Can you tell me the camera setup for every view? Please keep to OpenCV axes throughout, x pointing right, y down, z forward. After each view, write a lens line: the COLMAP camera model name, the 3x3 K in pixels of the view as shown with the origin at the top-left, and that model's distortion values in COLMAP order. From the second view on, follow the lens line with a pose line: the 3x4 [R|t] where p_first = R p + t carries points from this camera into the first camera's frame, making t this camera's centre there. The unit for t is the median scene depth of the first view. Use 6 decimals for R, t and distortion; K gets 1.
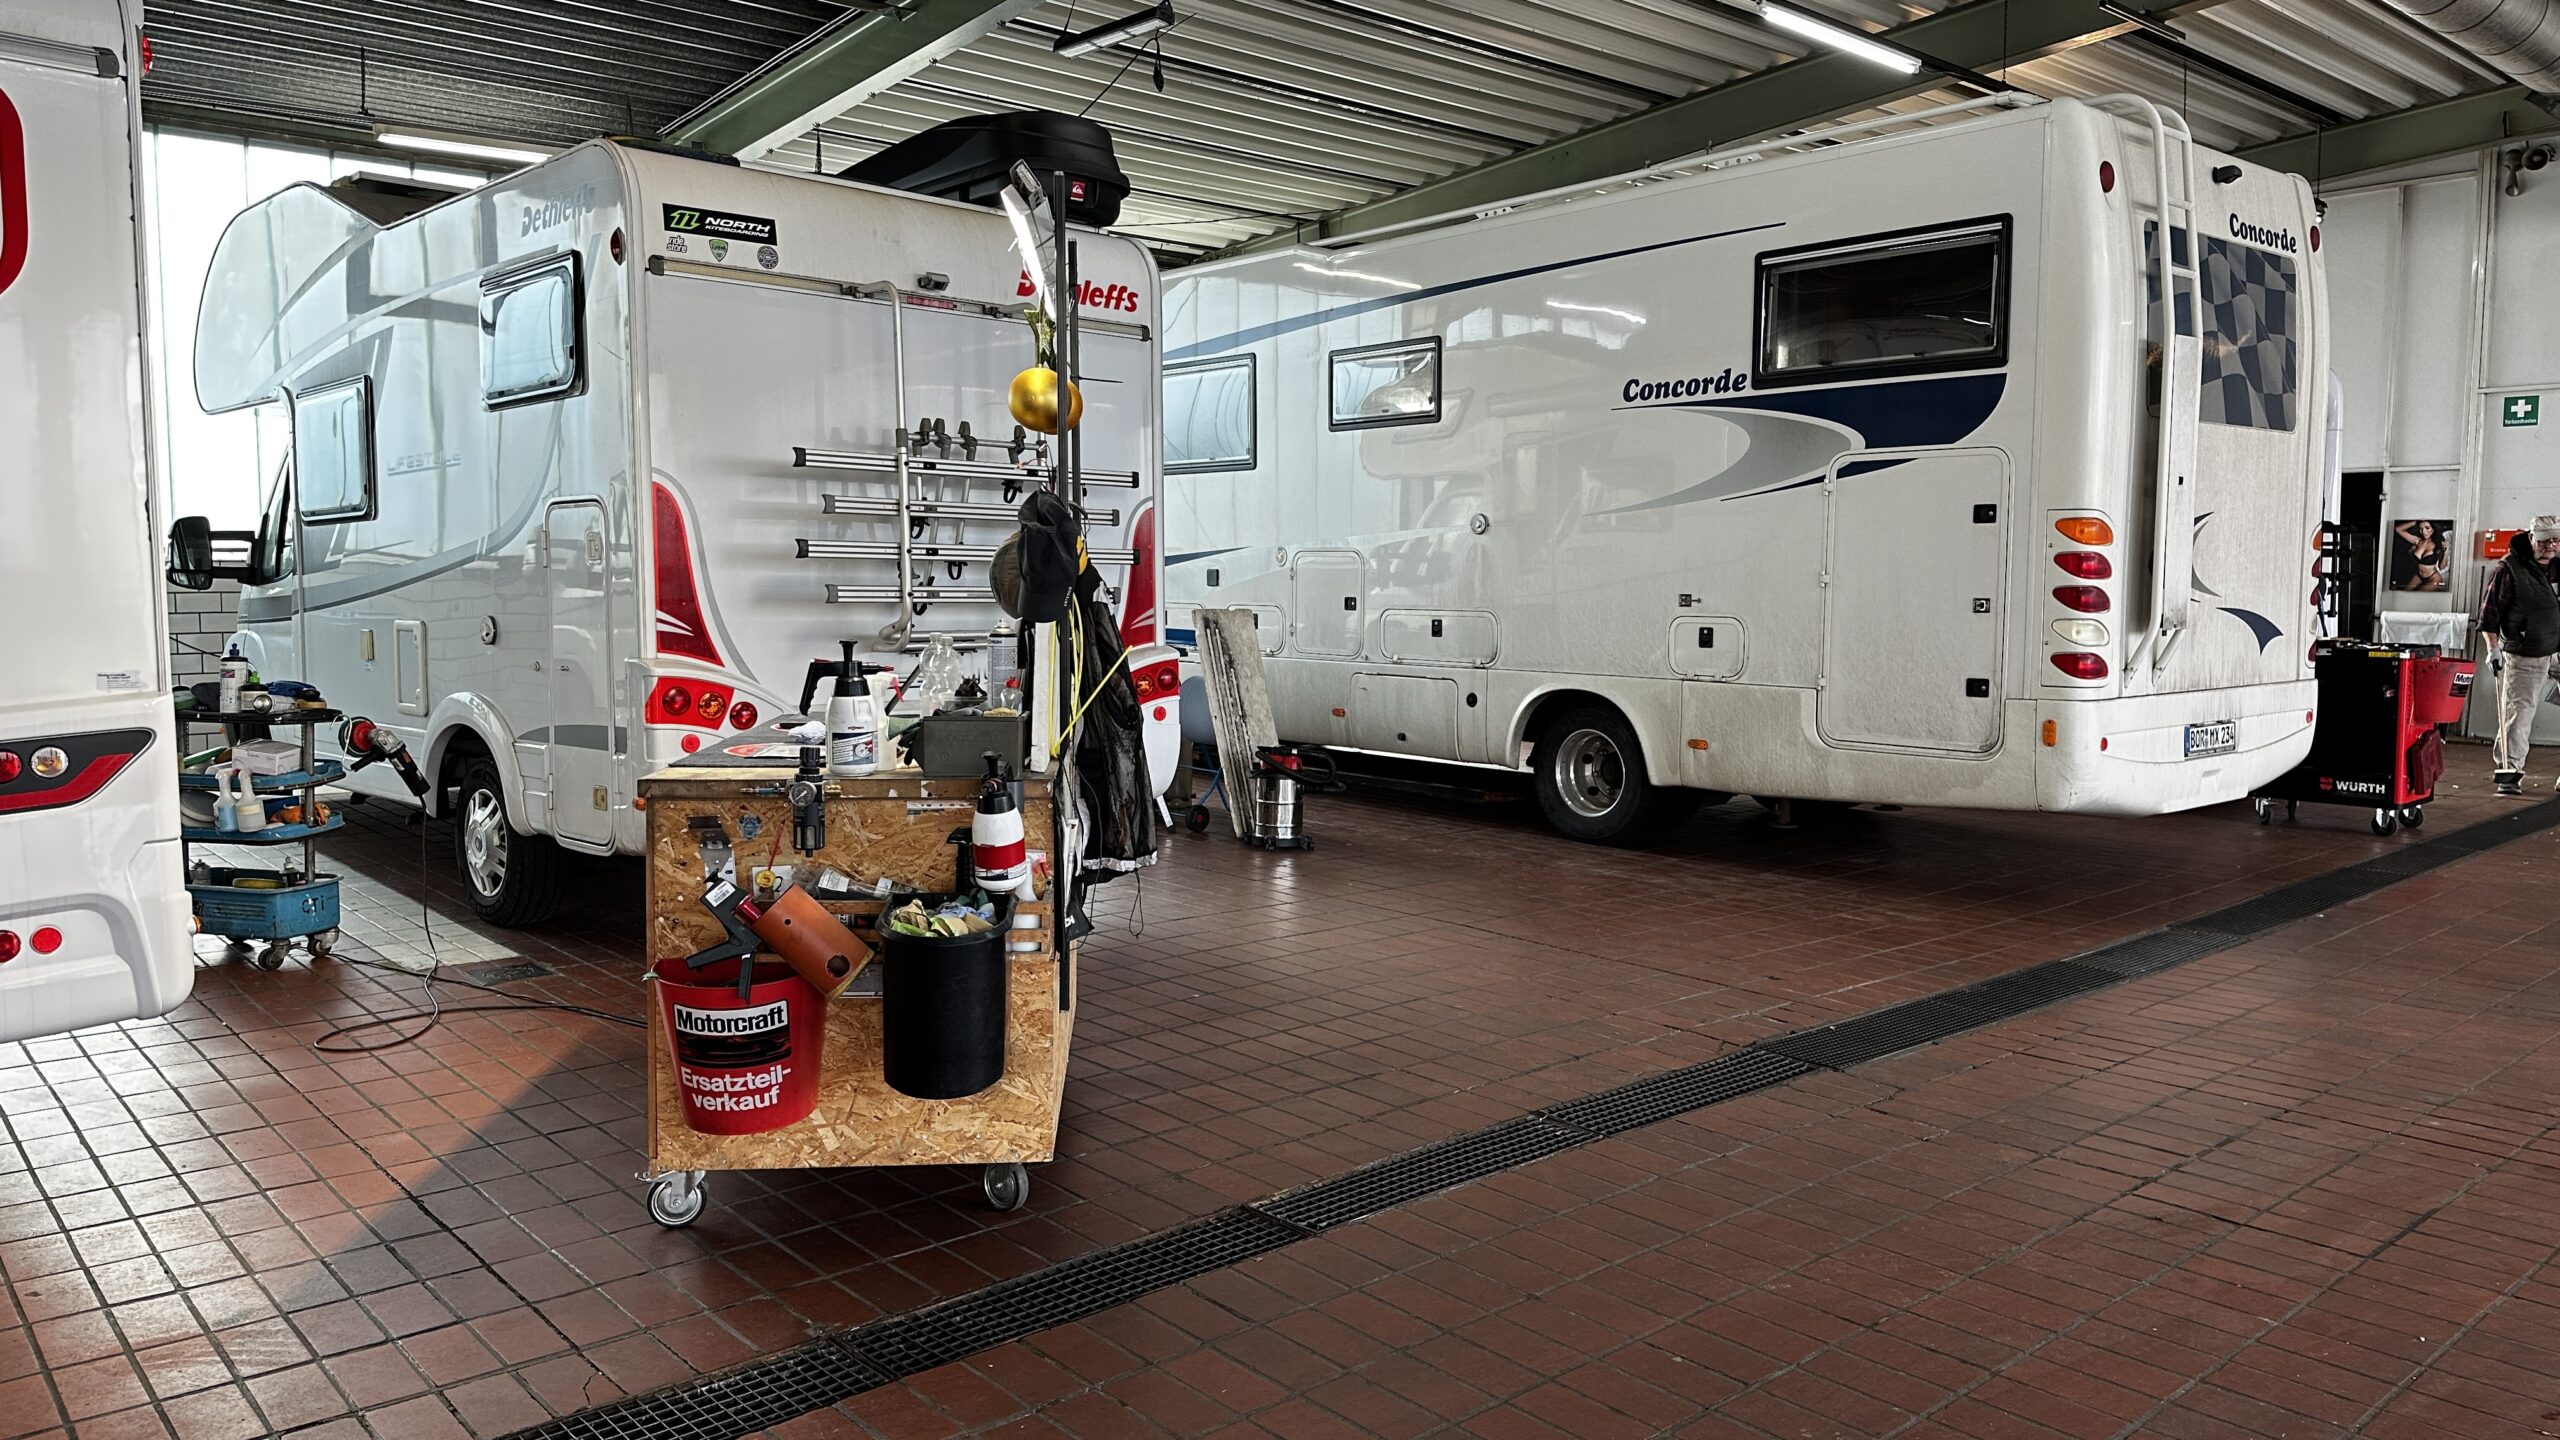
lens RADIAL K [[1753.3, 0, 1280.0], [0, 1753.3, 720.0], [0, 0, 1]] dist [0.074582, 0.000897]
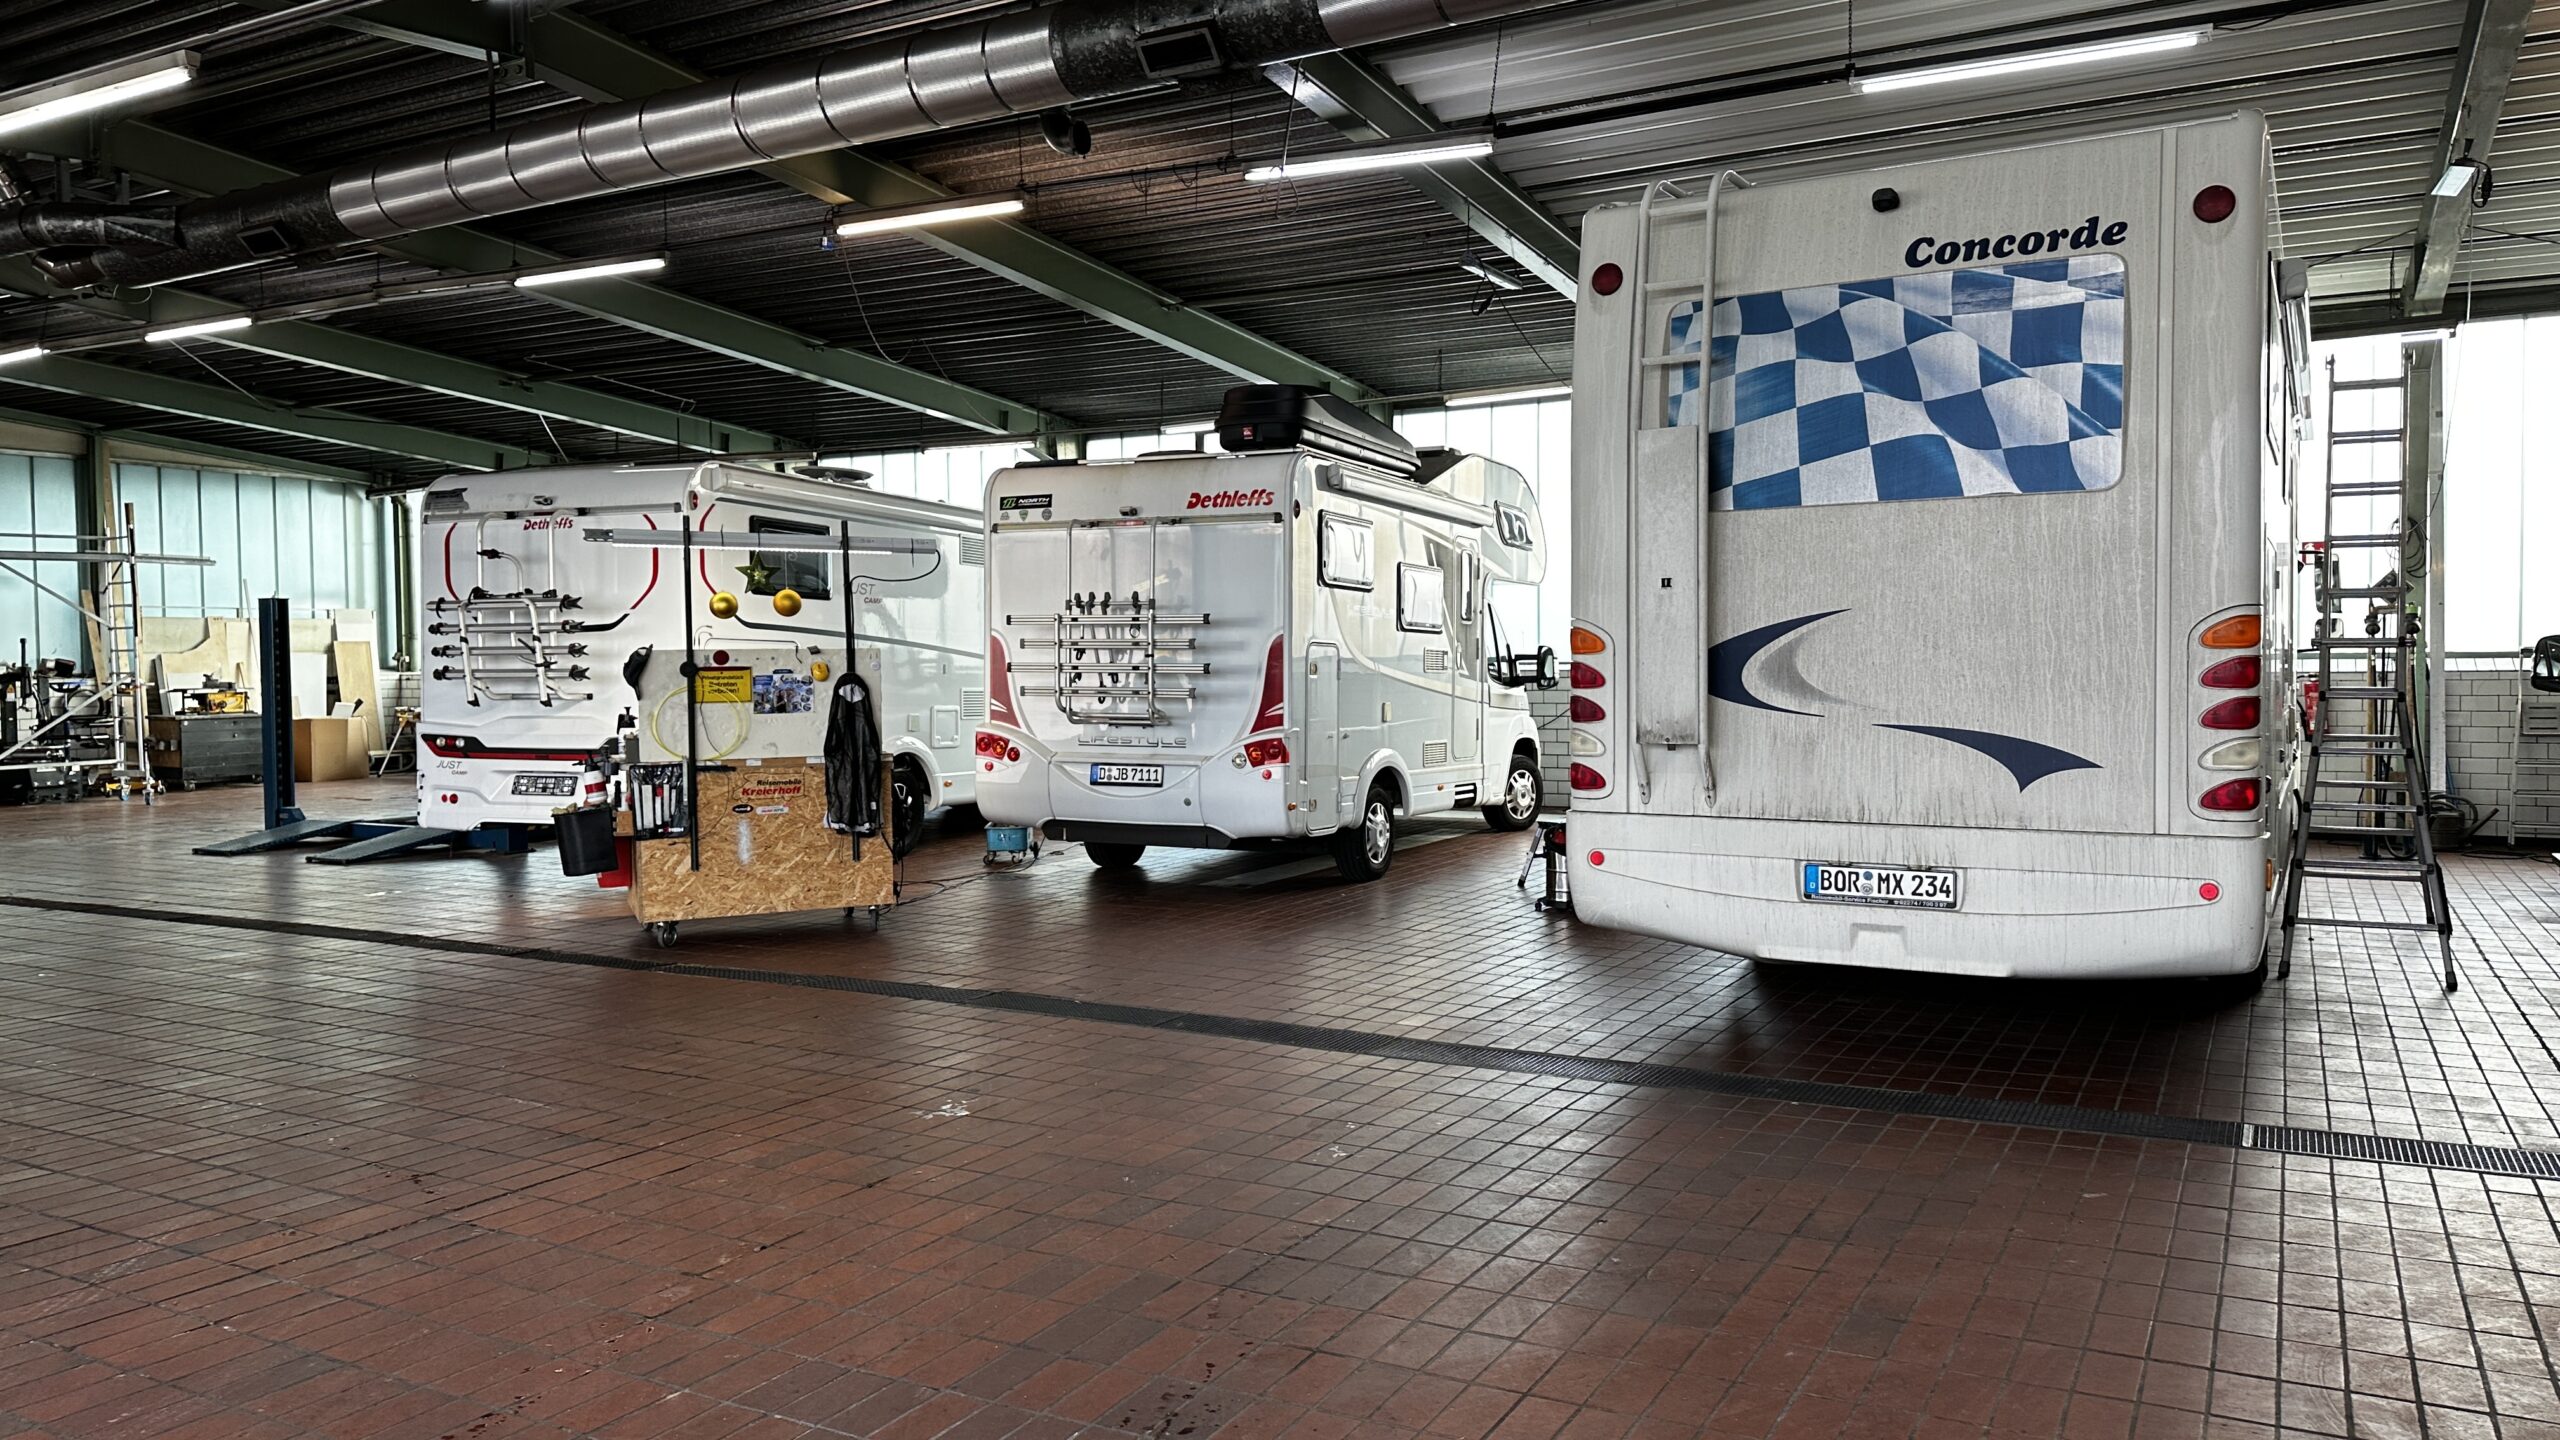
lens RADIAL K [[1753.3, 0, 1280.0], [0, 1753.3, 720.0], [0, 0, 1]] dist [0.074582, 0.000897]
pose [[0.332055, 0.021975, -0.943004, 1.570647], [-0.077445, 0.996988, -0.004038, -0.053824], [0.940075, 0.074372, 0.332757, 0.626618]]
